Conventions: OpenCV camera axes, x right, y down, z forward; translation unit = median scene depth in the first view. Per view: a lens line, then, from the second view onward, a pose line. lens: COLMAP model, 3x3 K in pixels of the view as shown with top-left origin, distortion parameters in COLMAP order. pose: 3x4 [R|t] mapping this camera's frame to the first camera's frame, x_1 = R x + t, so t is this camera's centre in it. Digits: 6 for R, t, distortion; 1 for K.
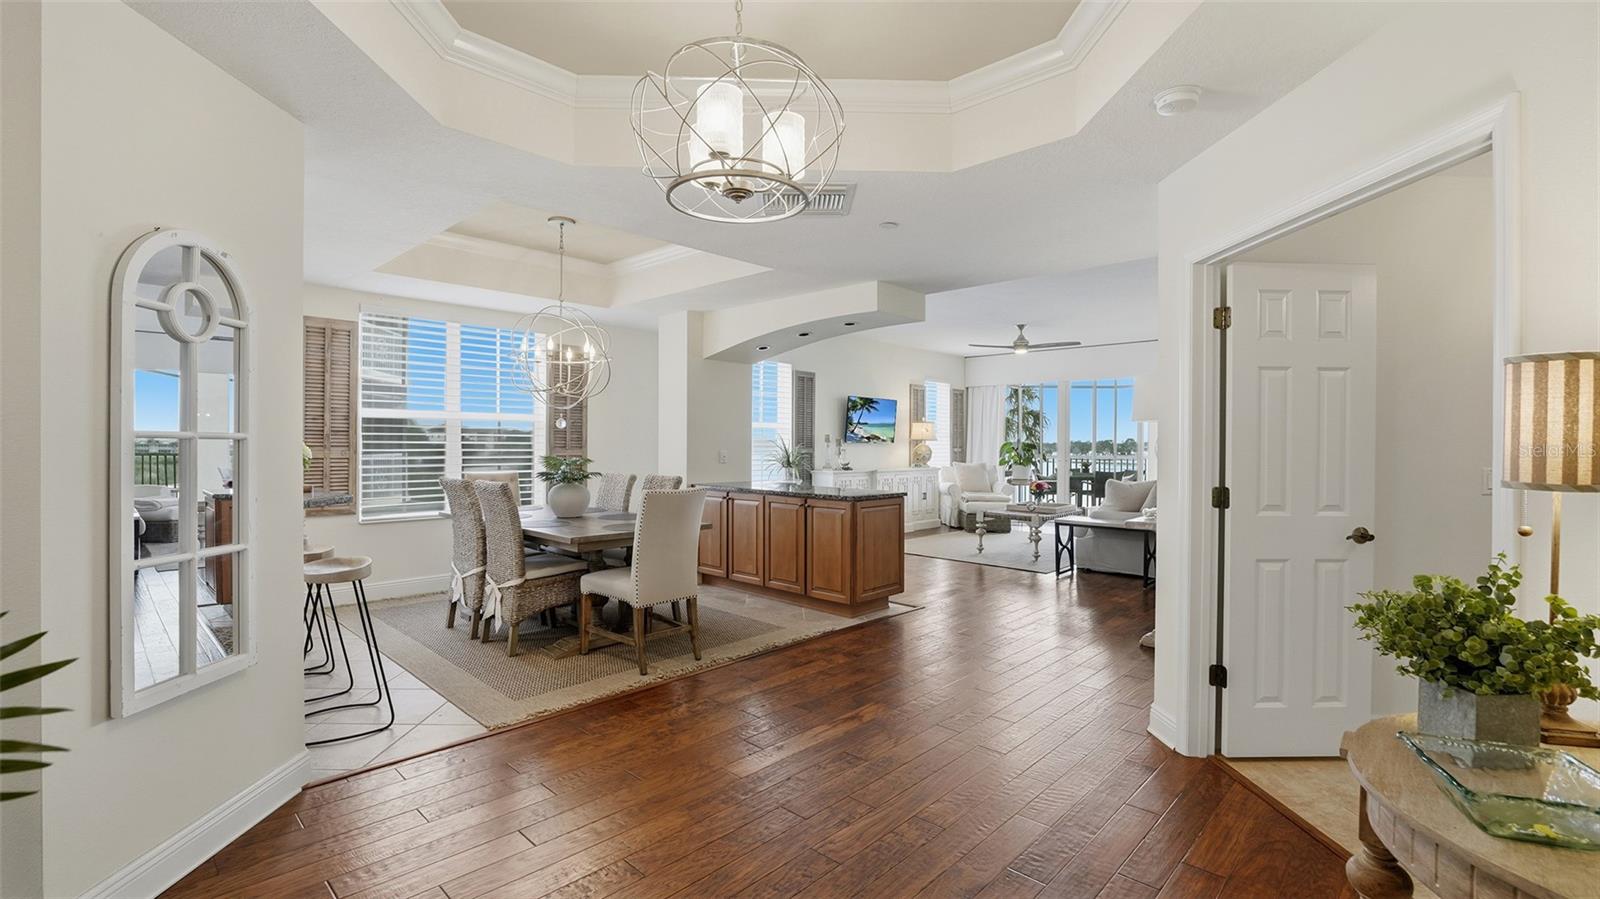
lens RADIAL K [[681.7, 0, 804.4], [0, 681.7, 443.6], [0, 0, 1]] dist [-0.020859, -0.000104]
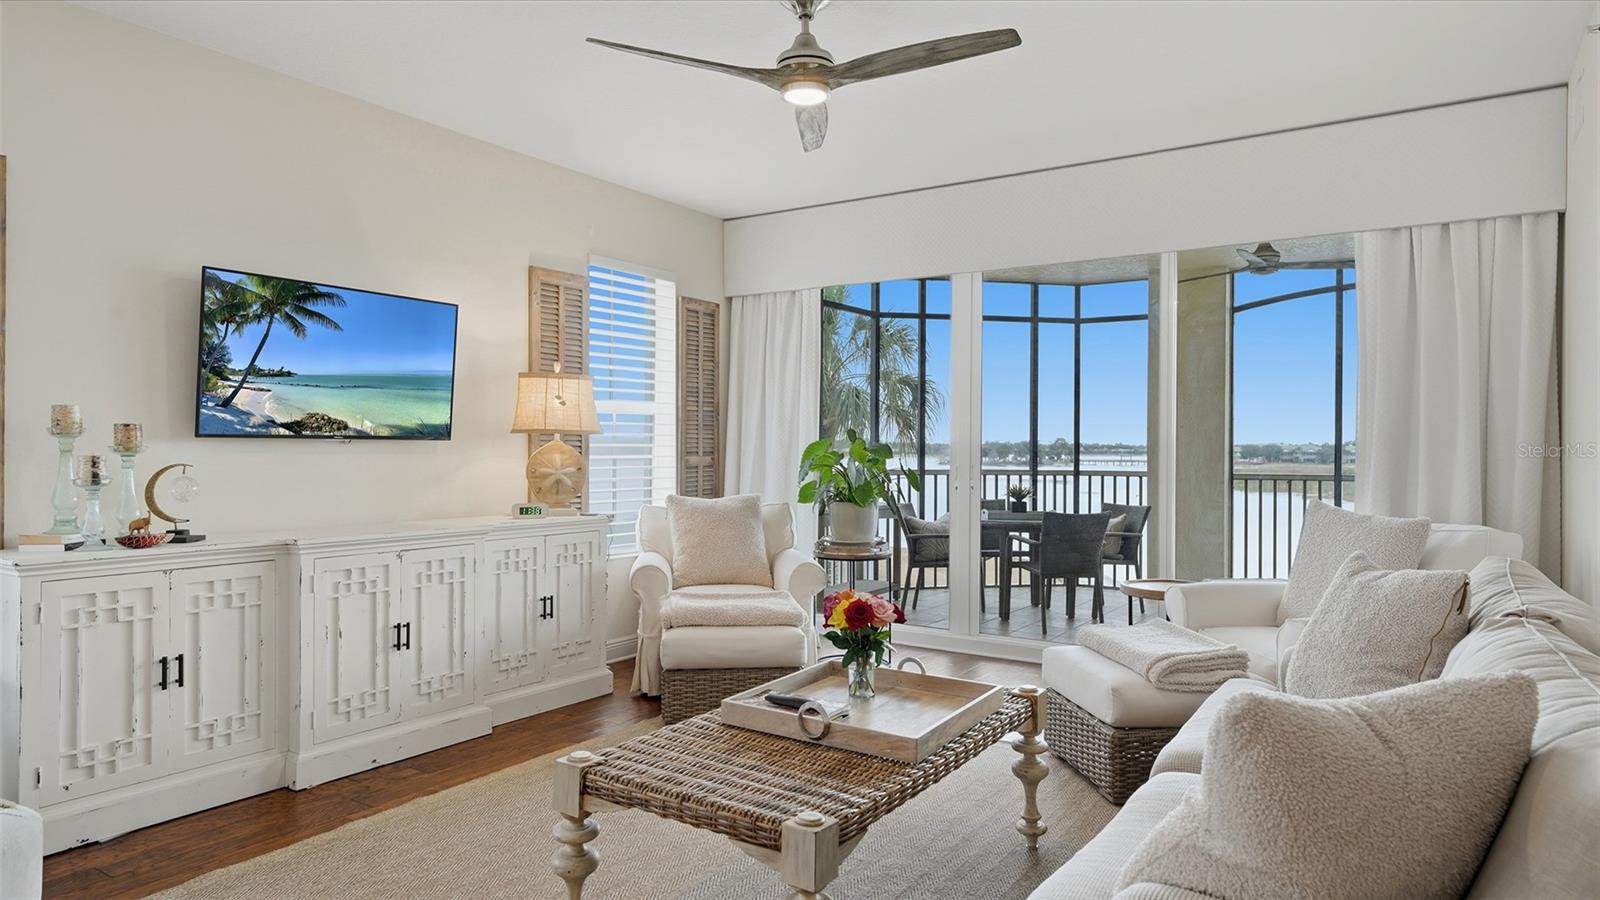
lens RADIAL K [[928.9, 0, 808.5], [0, 928.9, 444.9], [0, 0, 1]] dist [-0.024620, 0.011696]
pose [[0.982971, 0.000587, 0.183760, 0.233987], [-0.000775, 0.999999, 0.000950, 0.000530], [-0.183759, -0.001077, 0.982971, 0.593947]]
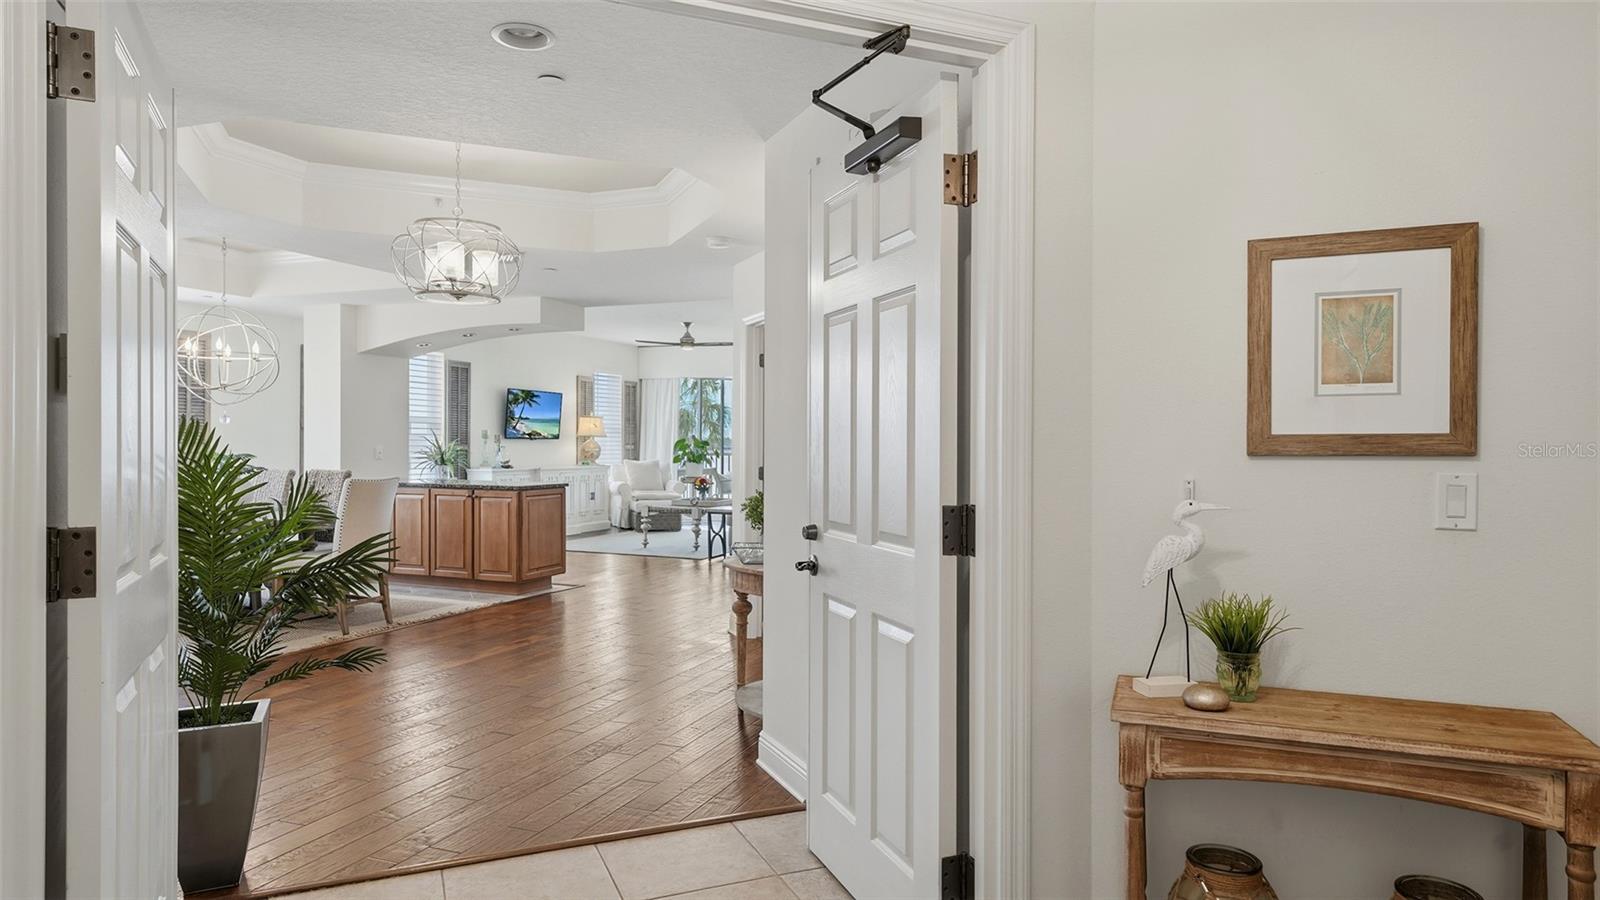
lens RADIAL K [[928.9, 0, 798.3], [0, 928.9, 453.9], [0, 0, 1]] dist [-0.024620, 0.011696]
pose [[0.929738, -0.003566, 0.368204, -0.033478], [-0.001444, 0.999910, 0.013330, 0.001781], [-0.368218, -0.012925, 0.929650, -0.317608]]
